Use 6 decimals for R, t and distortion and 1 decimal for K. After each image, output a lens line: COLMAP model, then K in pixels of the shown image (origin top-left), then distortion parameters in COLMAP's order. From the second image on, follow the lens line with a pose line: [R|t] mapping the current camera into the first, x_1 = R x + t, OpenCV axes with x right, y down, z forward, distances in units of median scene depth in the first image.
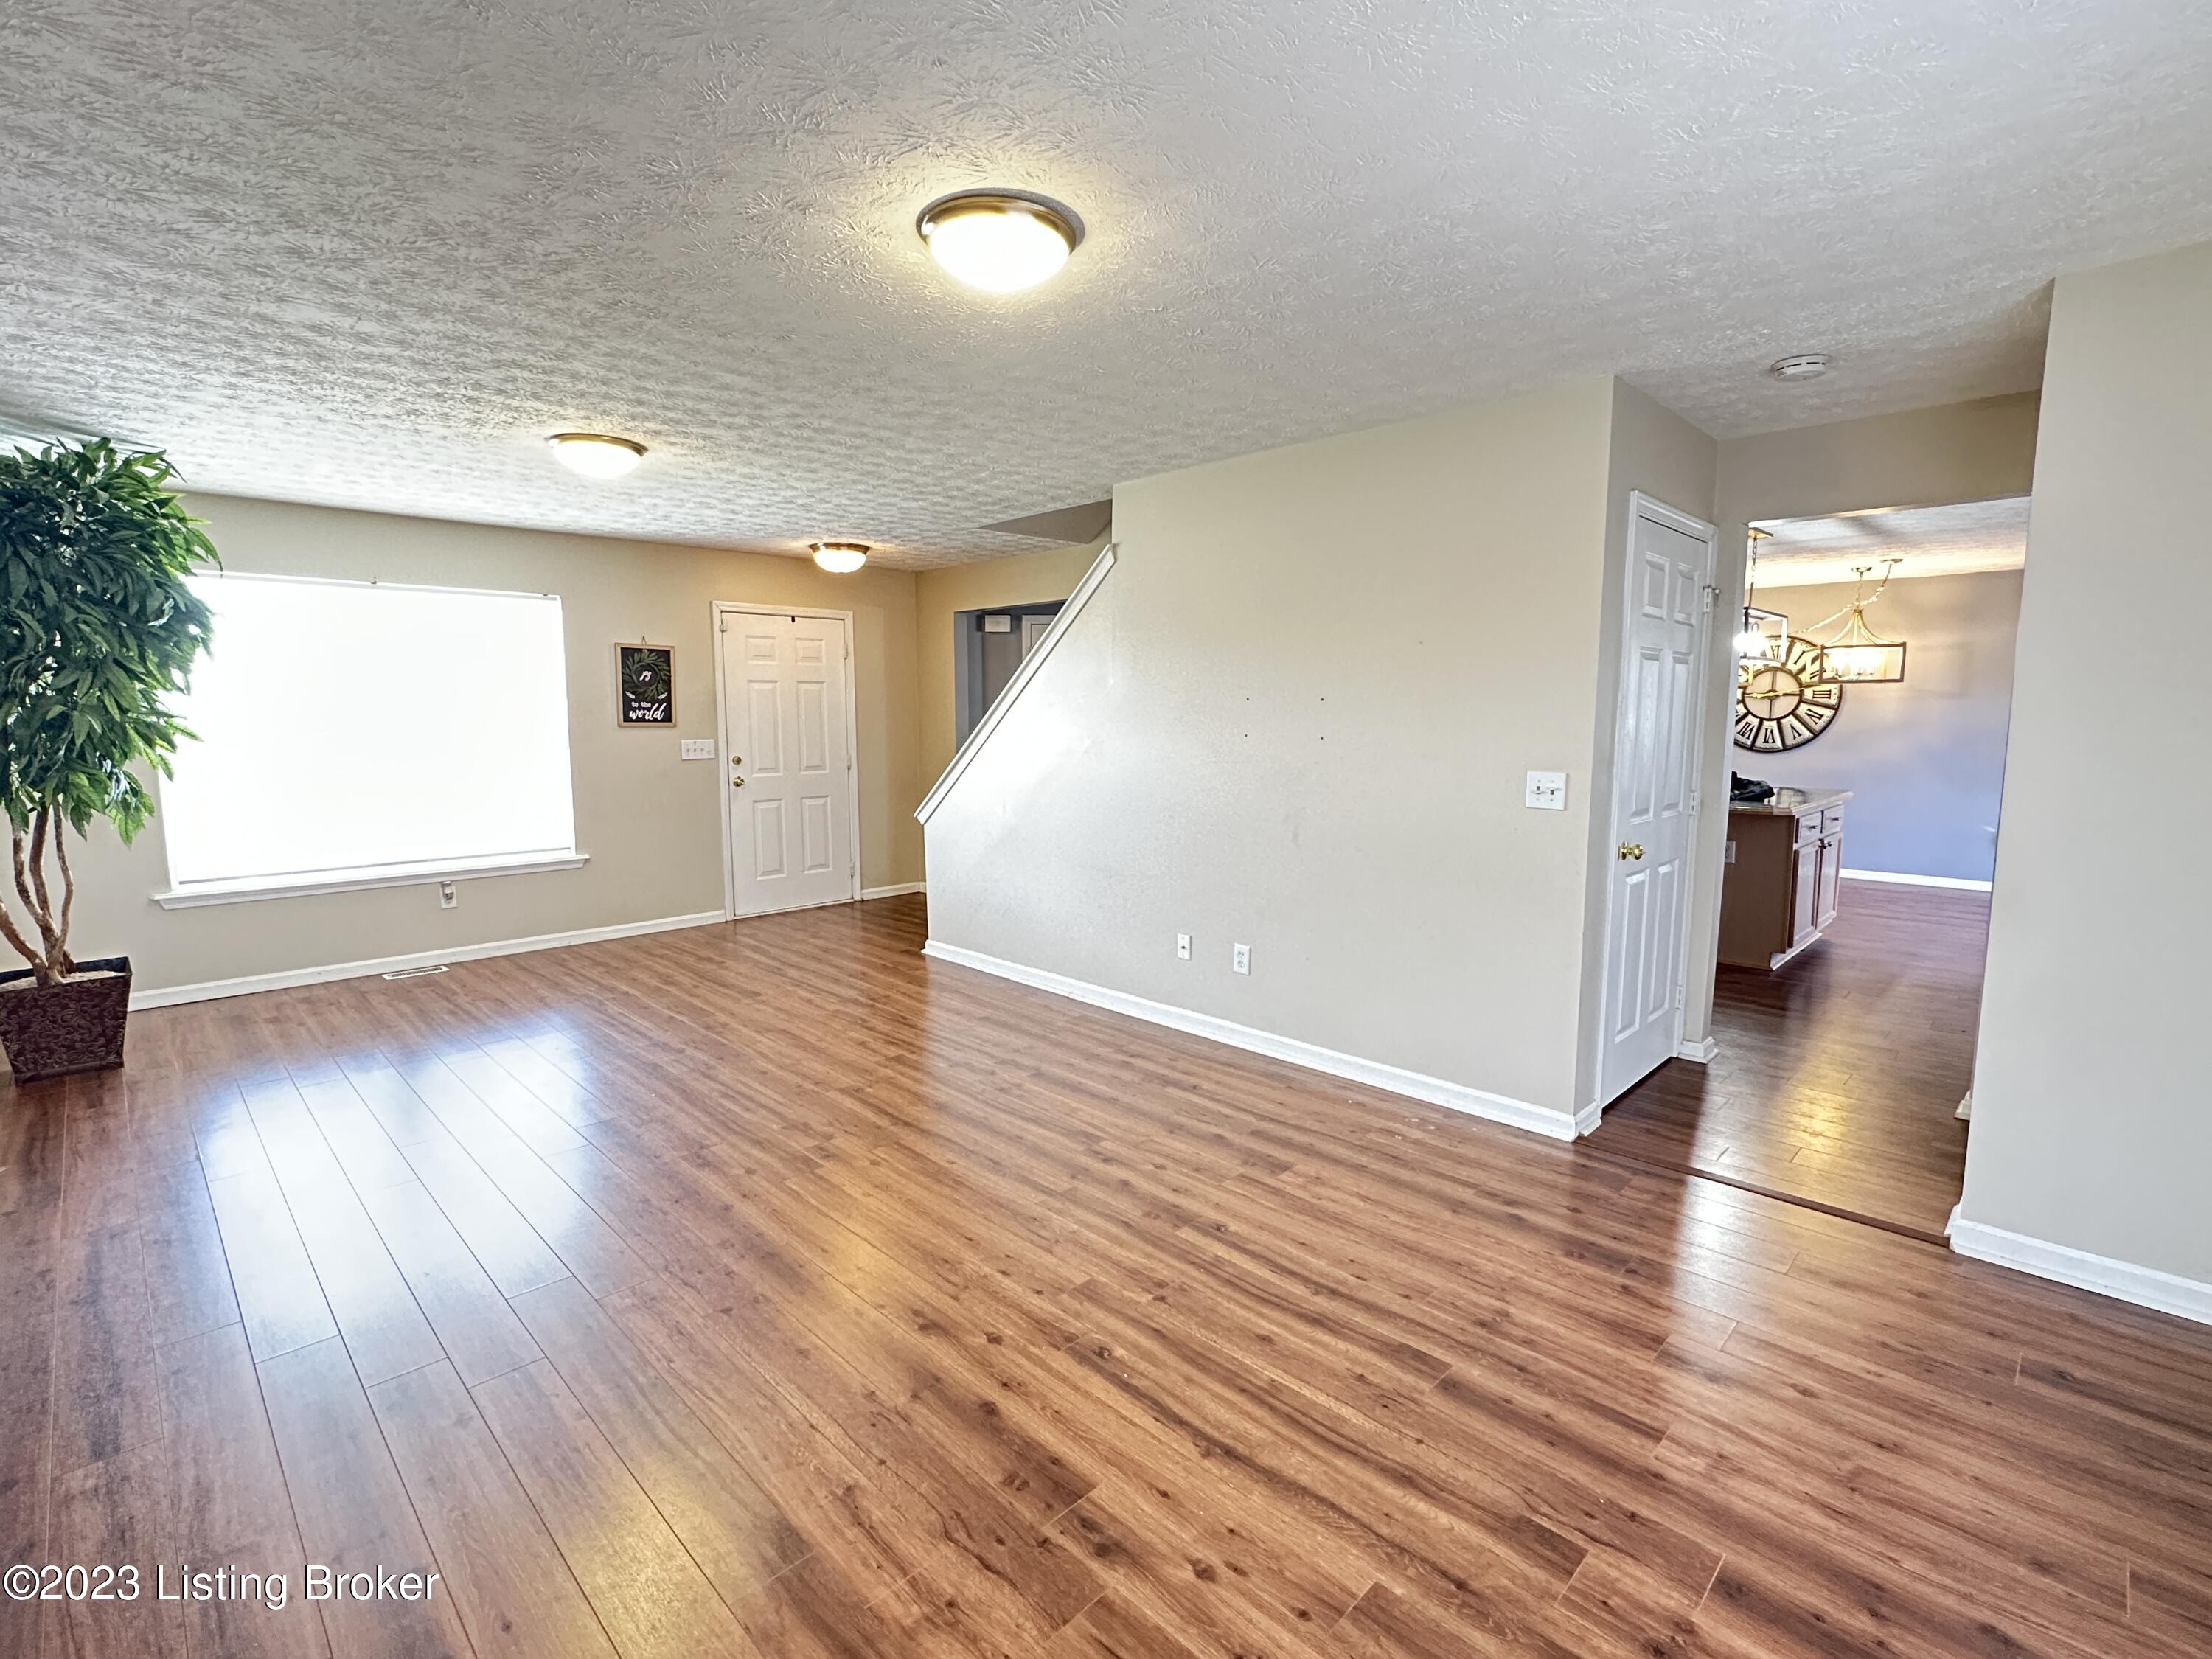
lens RADIAL K [[1021.4, 0, 1104.9], [0, 1021.4, 826.9], [0, 0, 1]] dist [-0.003158, 0.000515]
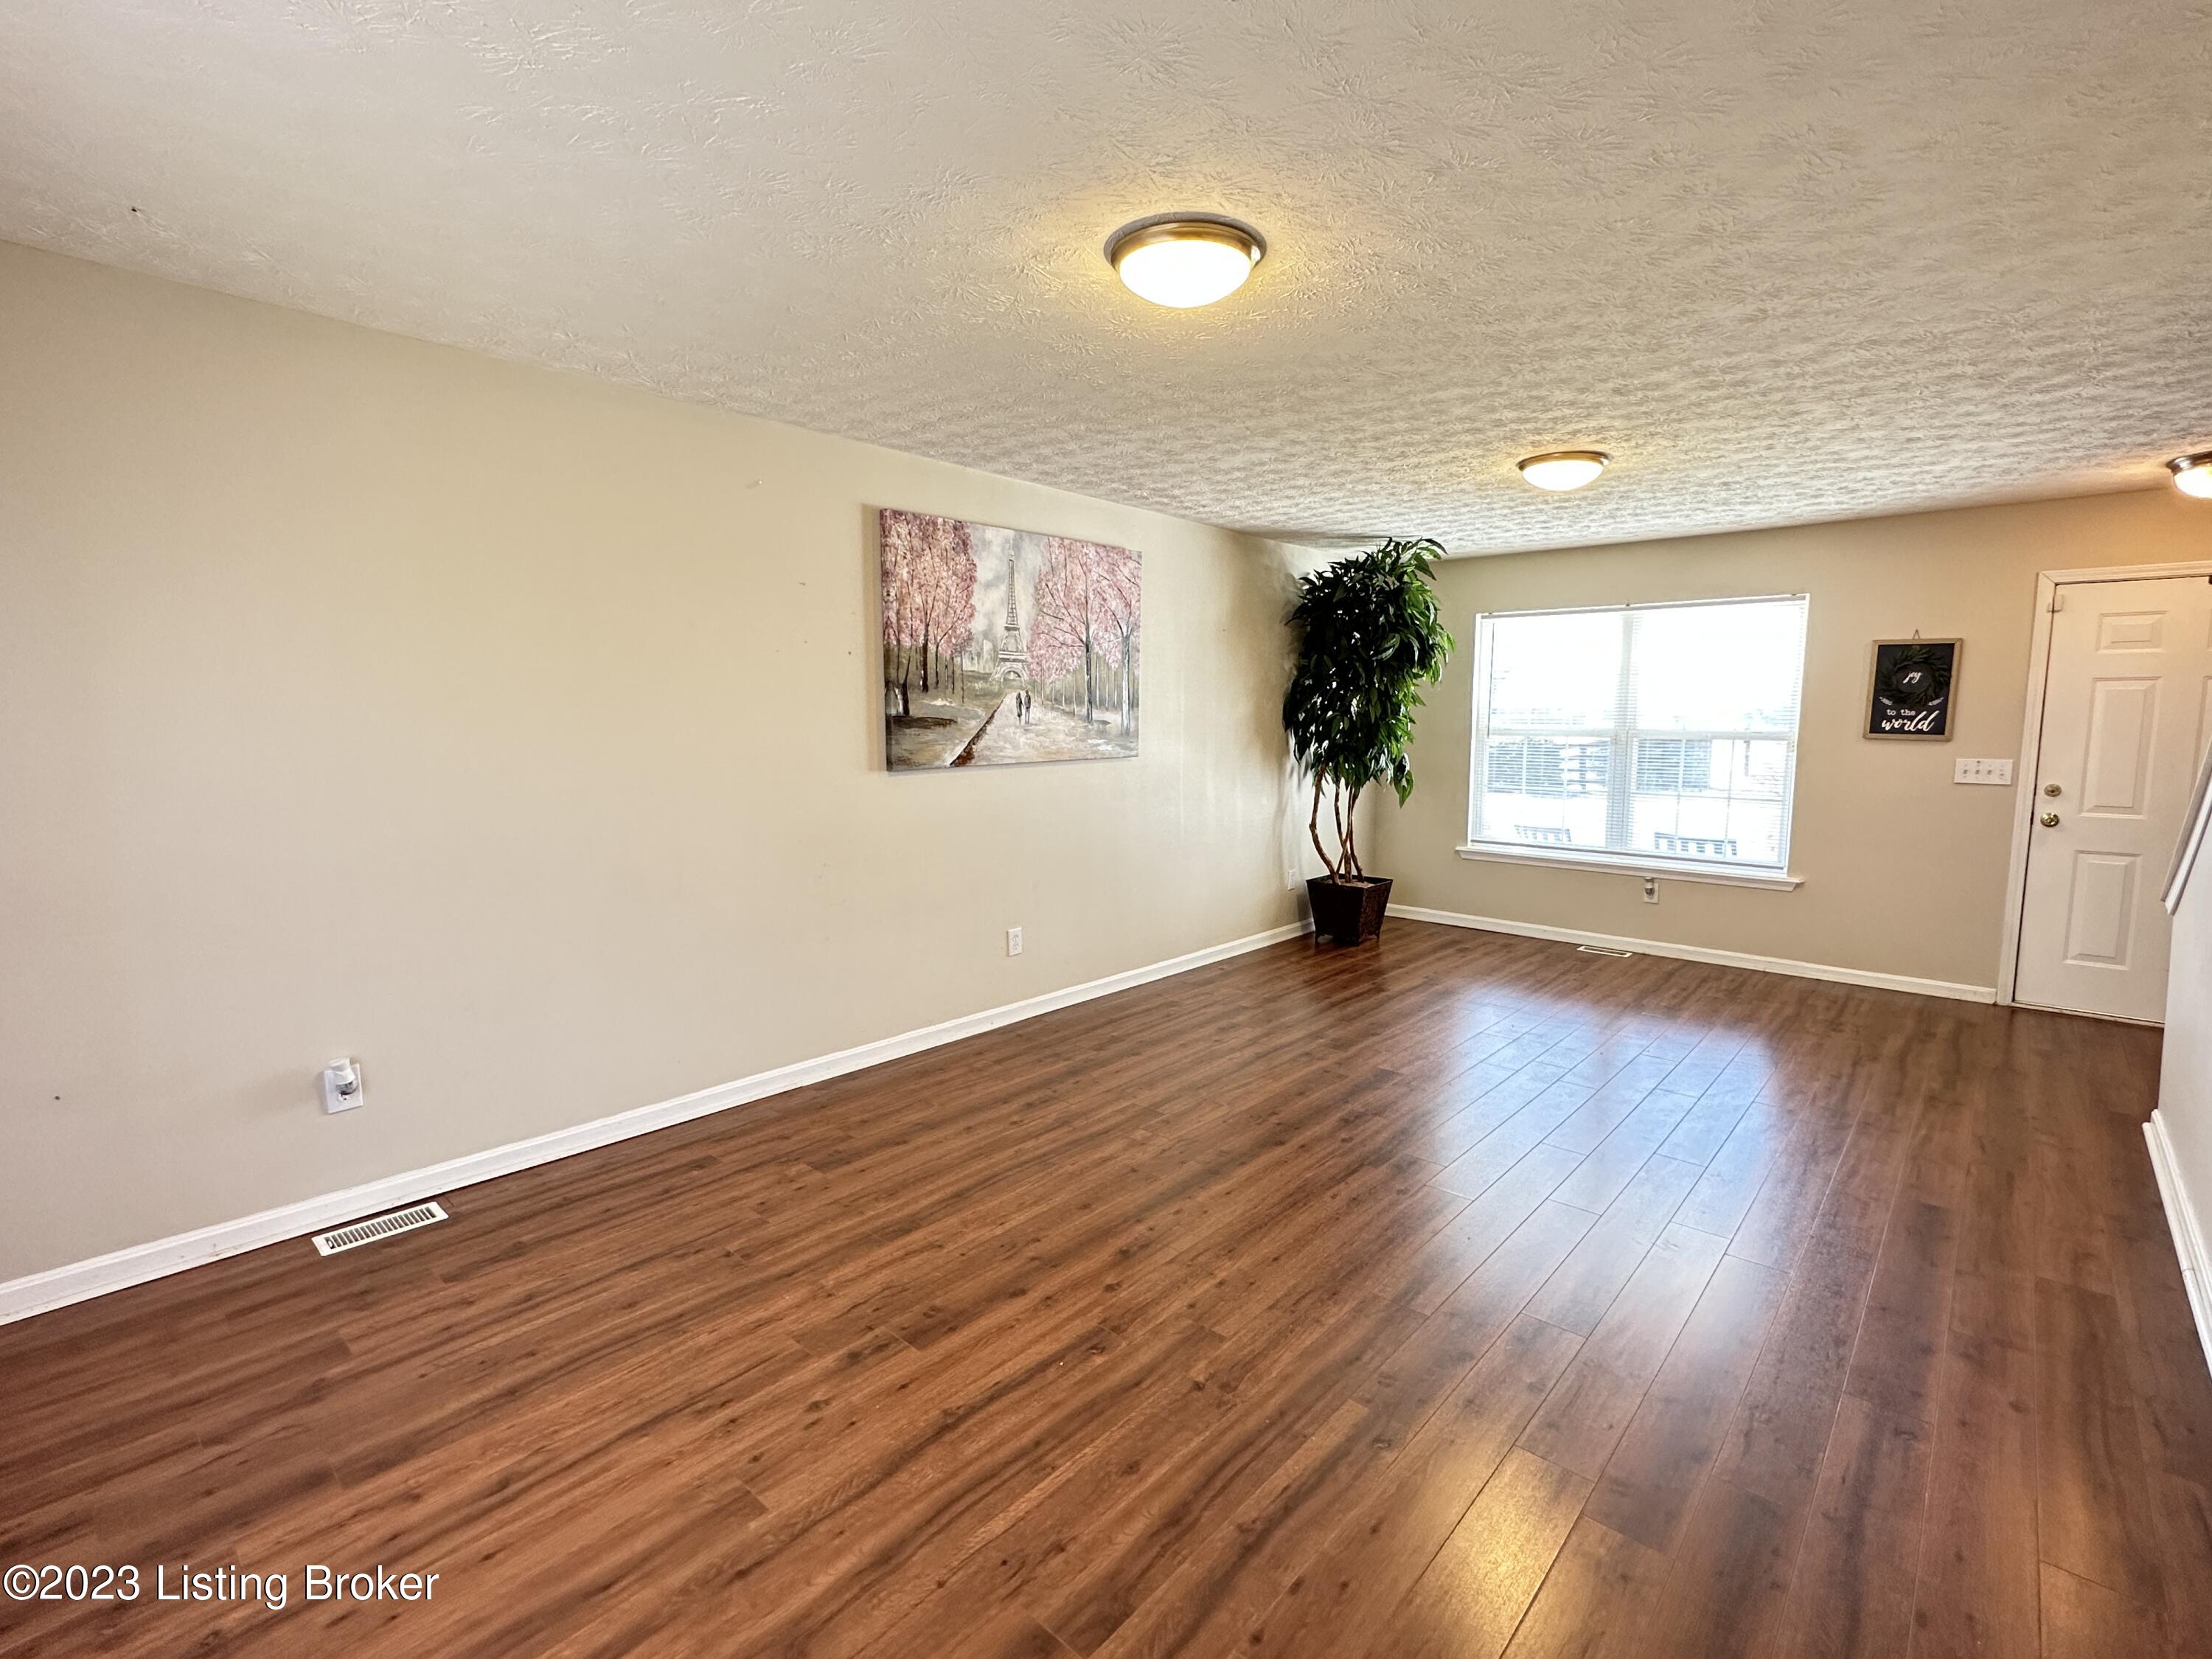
lens RADIAL K [[1021.4, 0, 1104.9], [0, 1021.4, 826.9], [0, 0, 1]] dist [-0.003158, 0.000515]
pose [[0.053802, 0.110455, -0.992424, 0.884028], [-0.119647, 0.987416, 0.103412, -0.095633], [0.991358, 0.113176, 0.066340, 0.824322]]
